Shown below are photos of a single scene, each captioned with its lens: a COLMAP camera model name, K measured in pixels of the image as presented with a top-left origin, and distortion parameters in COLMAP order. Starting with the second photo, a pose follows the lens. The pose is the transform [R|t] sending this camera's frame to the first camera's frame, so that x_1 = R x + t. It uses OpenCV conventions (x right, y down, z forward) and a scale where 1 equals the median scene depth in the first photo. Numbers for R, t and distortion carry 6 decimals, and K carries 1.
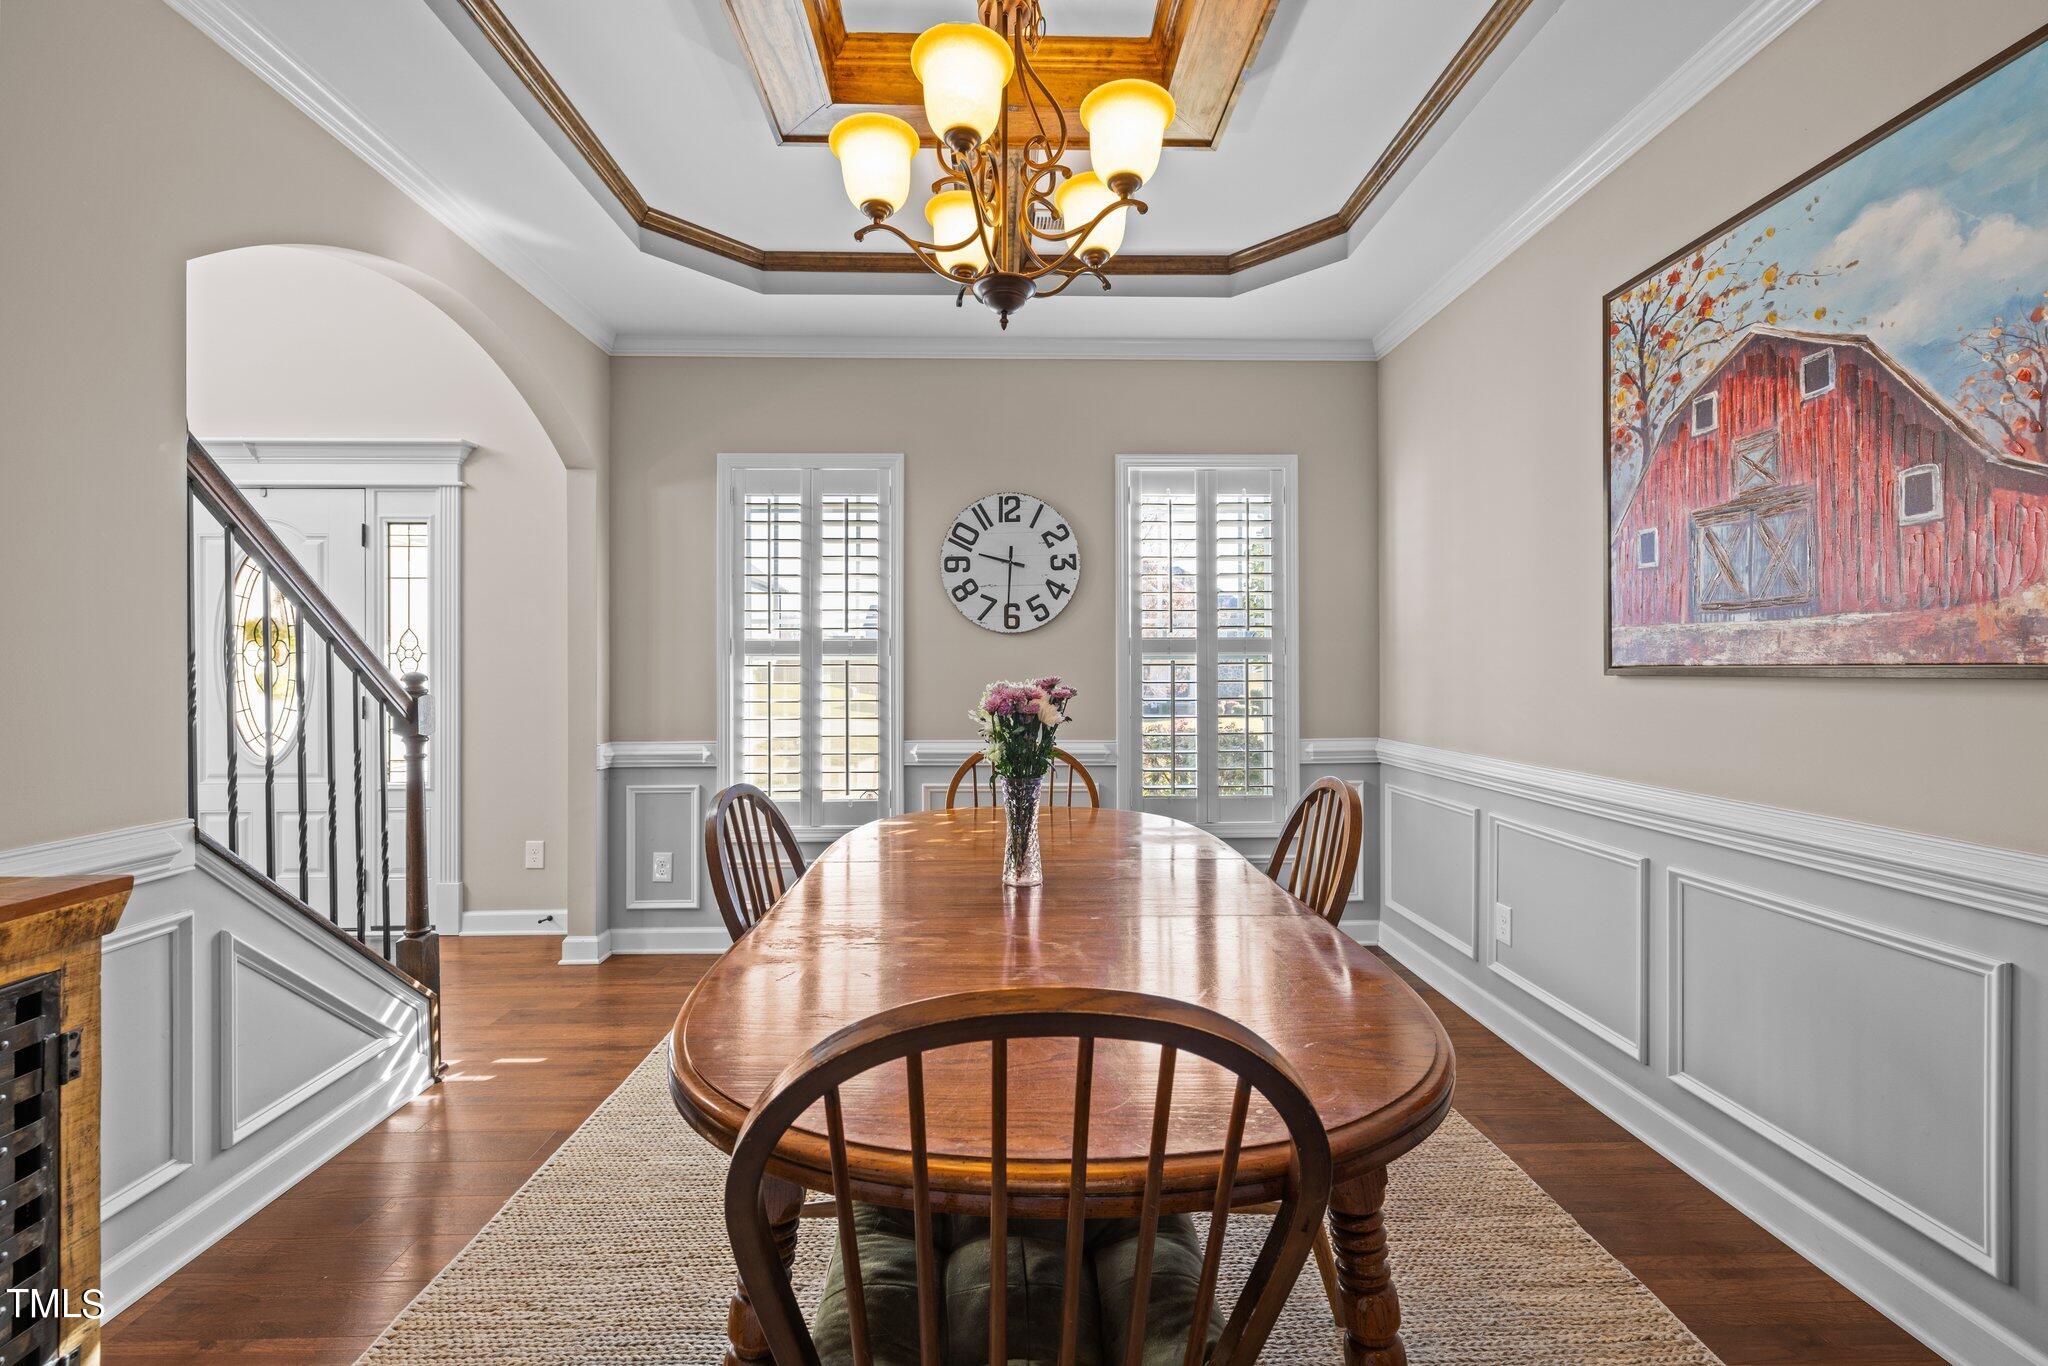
lens RADIAL K [[867.4, 0, 1023.7], [0, 867.4, 673.4], [0, 0, 1]] dist [0.003192, 0.000471]
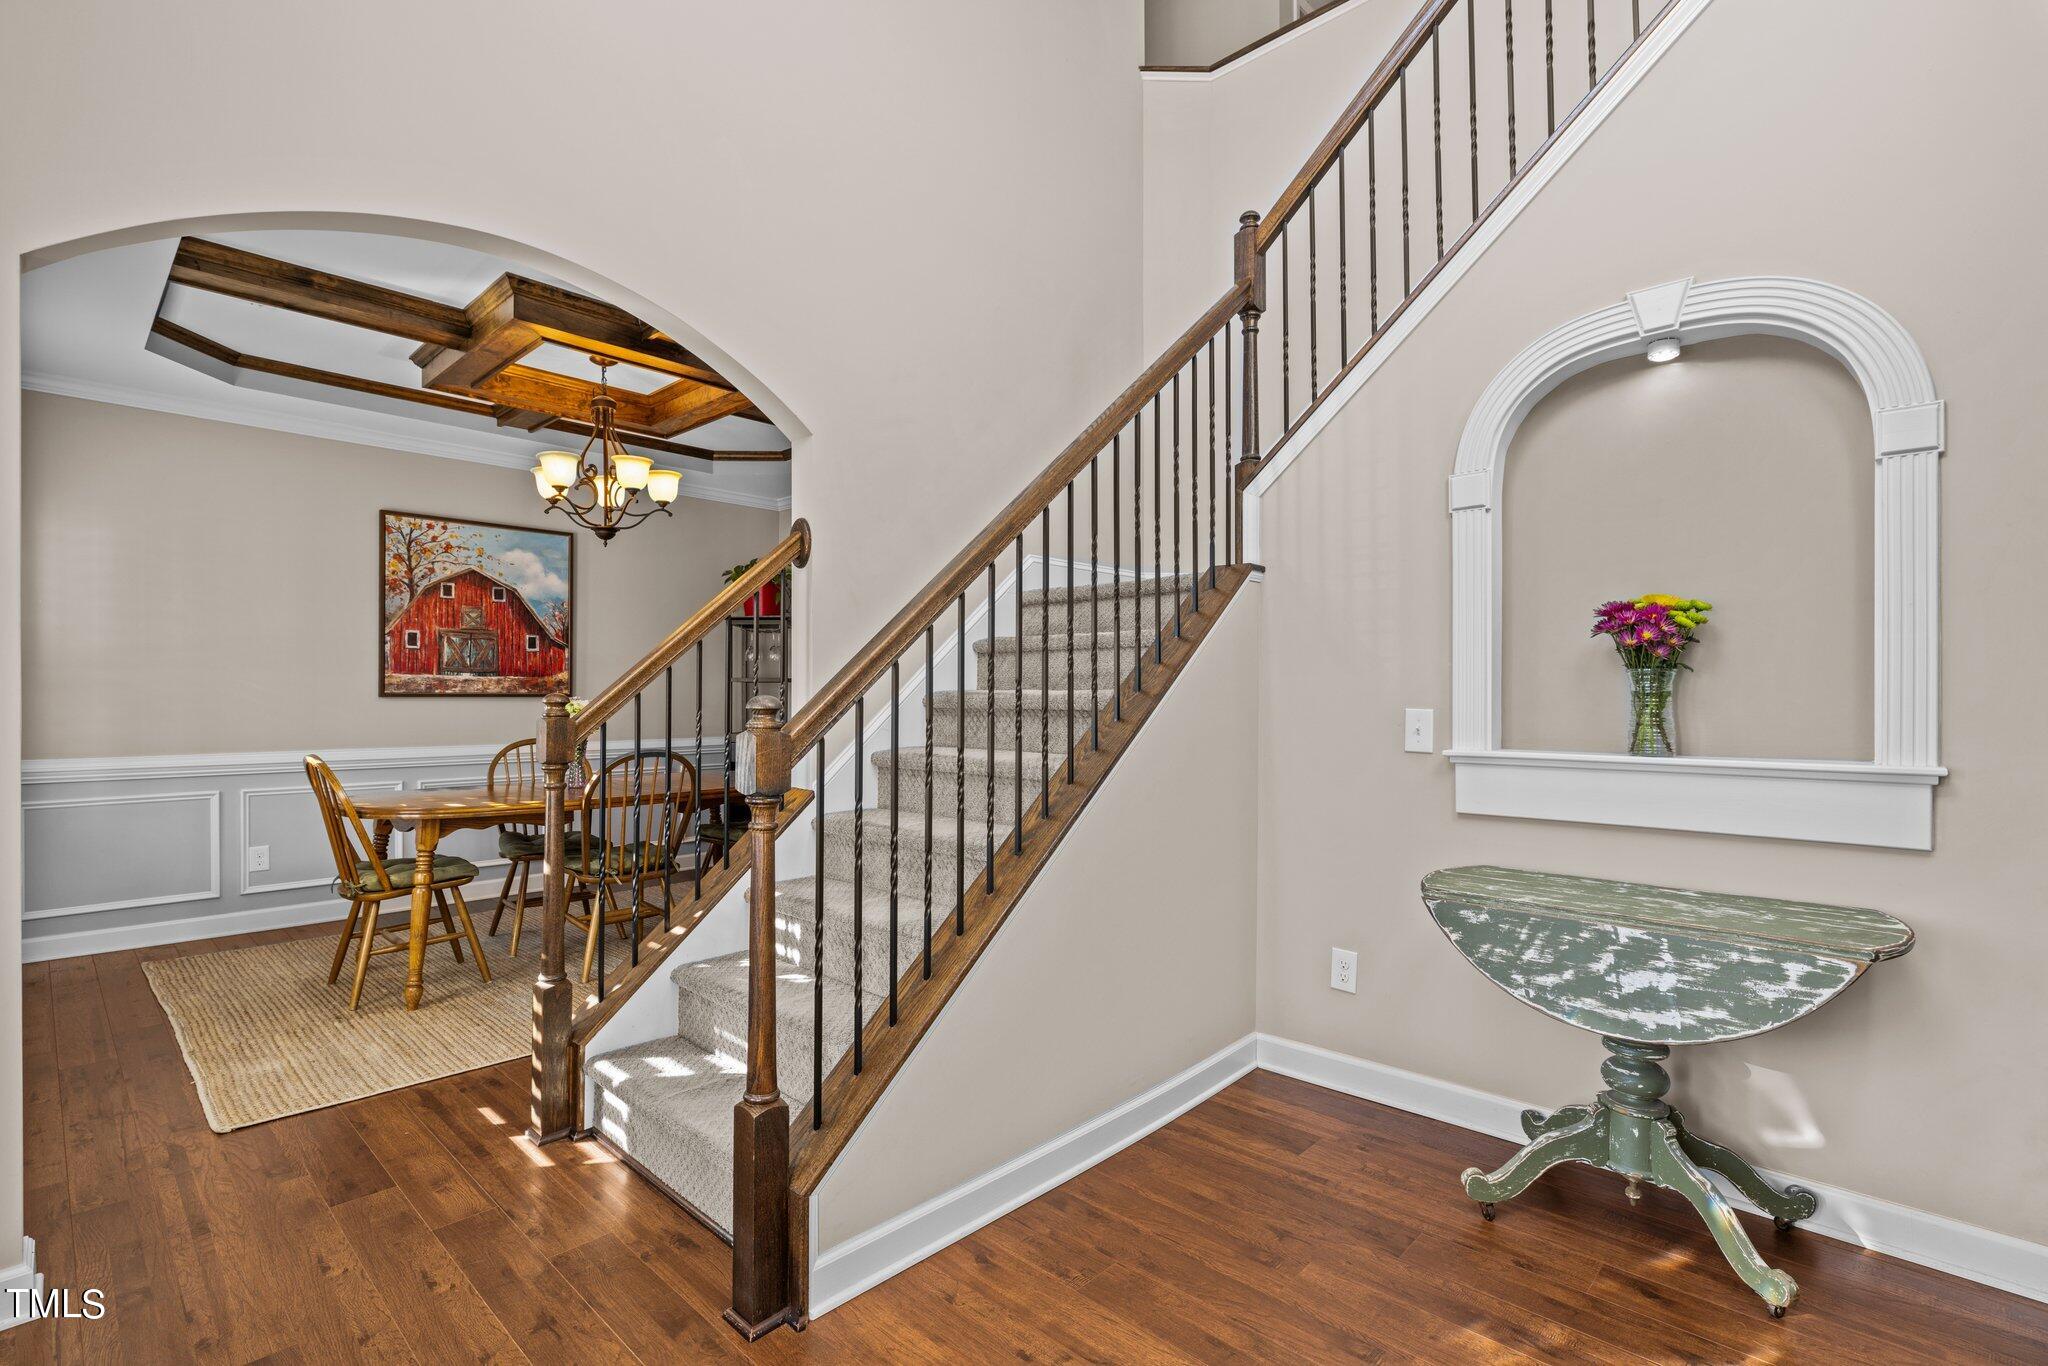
lens RADIAL K [[949.2, 0, 1024.0], [0, 949.2, 687.5], [0, 0, 1]] dist [0.000395, 0.000027]
pose [[-0.710877, 0.005814, 0.703292, -1.462360], [0.001493, 0.999976, -0.006758, -0.002515], [-0.703315, -0.003754, -0.710869, 1.139545]]
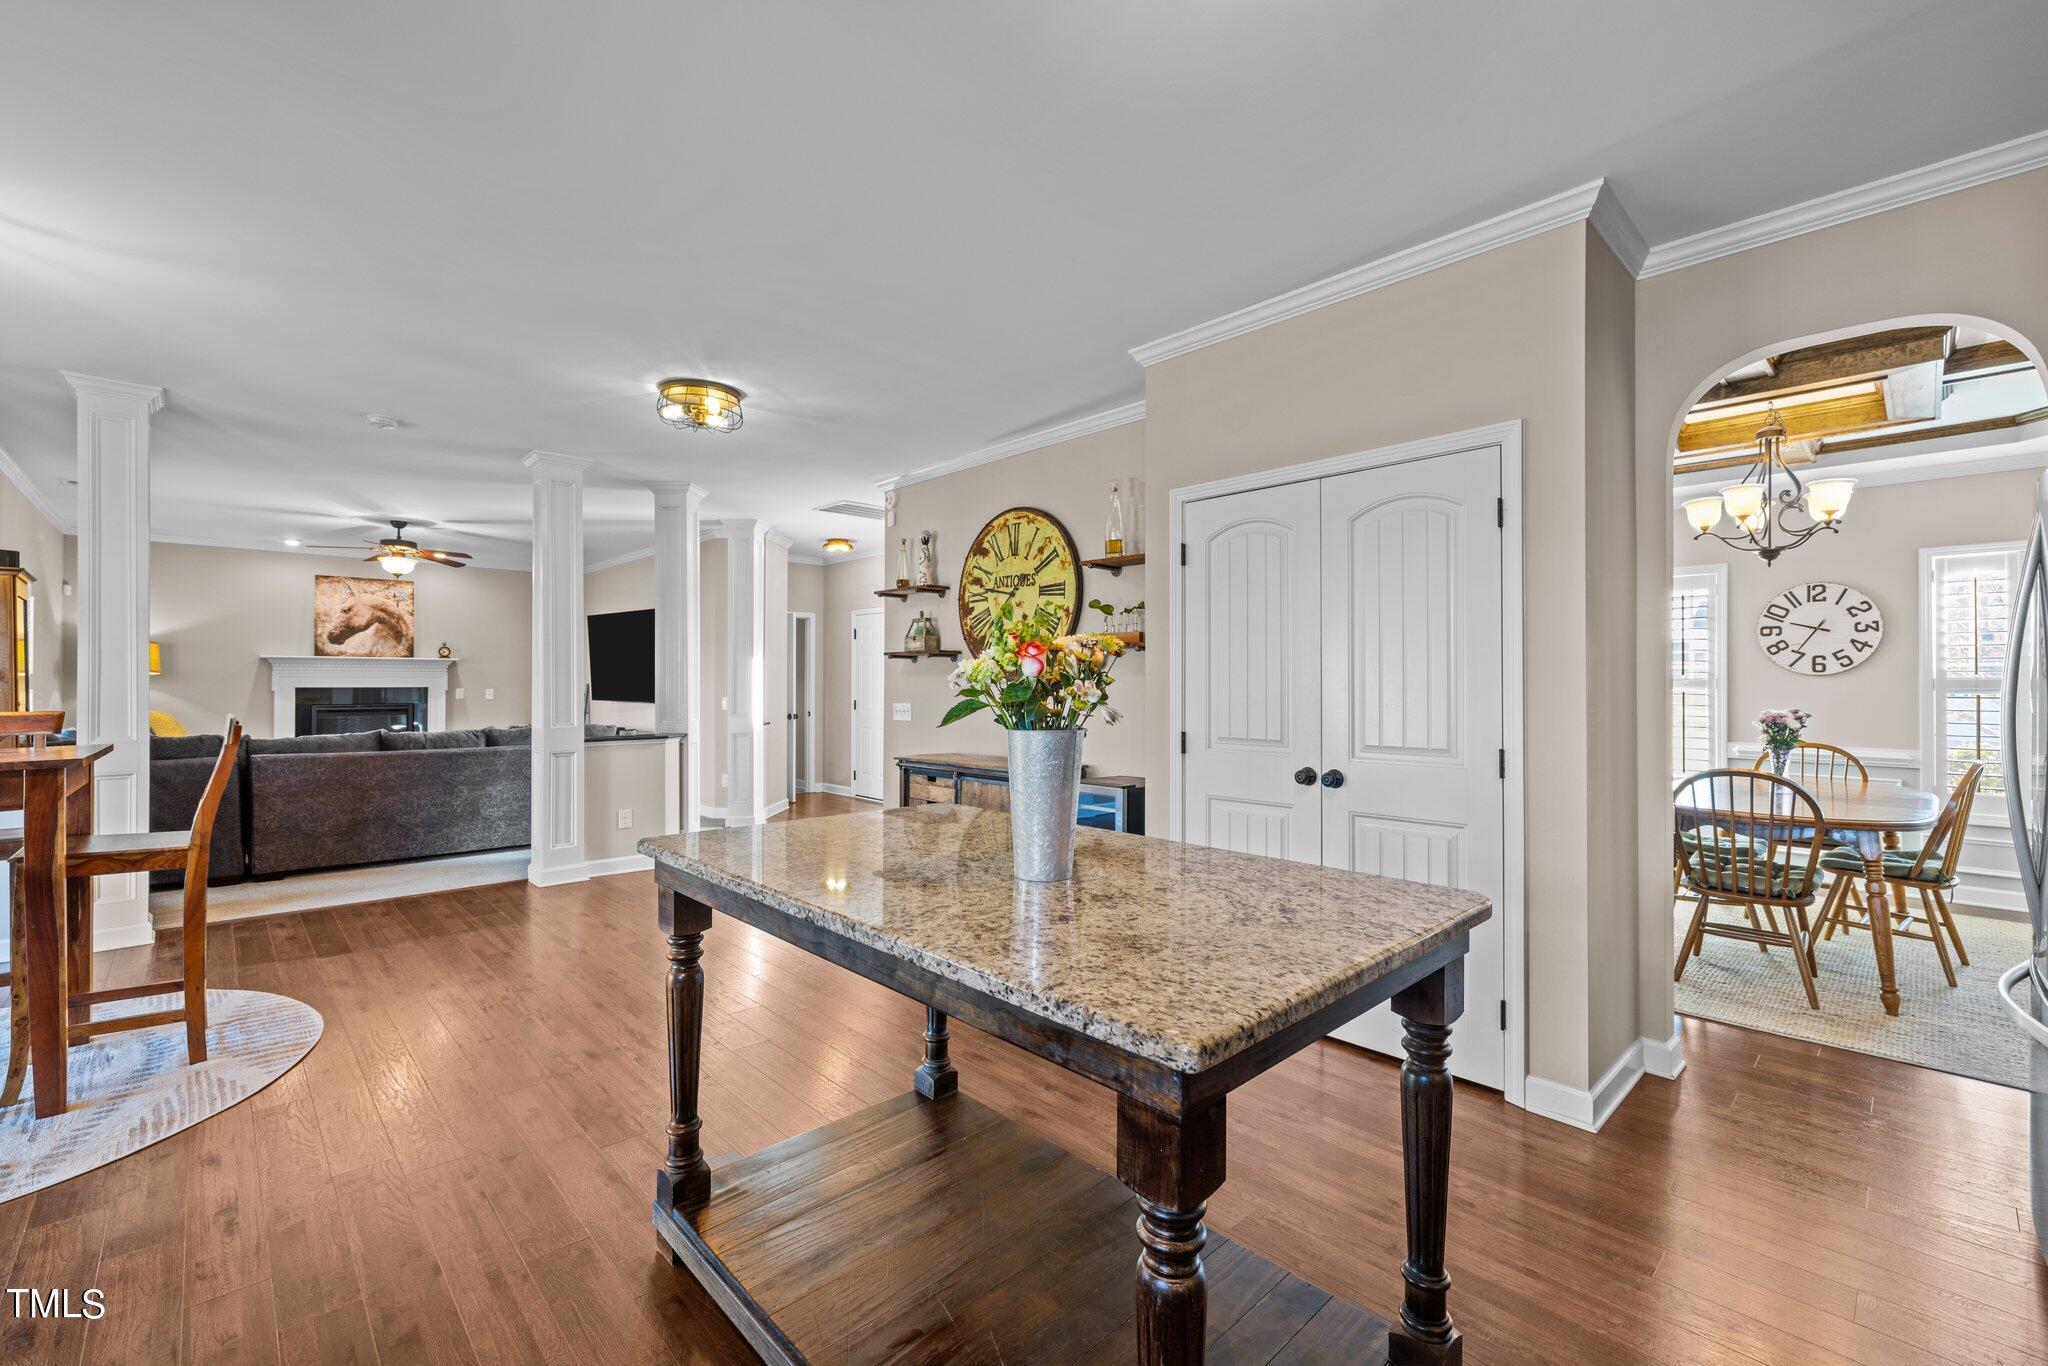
lens RADIAL K [[867.4, 0, 1026.3], [0, 867.4, 672.3], [0, 0, 1]] dist [0.003192, 0.000471]
pose [[0.671023, -0.003582, -0.741428, 0.241051], [-0.004879, 0.999945, -0.009247, -0.040080], [0.741421, 0.009823, 0.670969, -1.368038]]
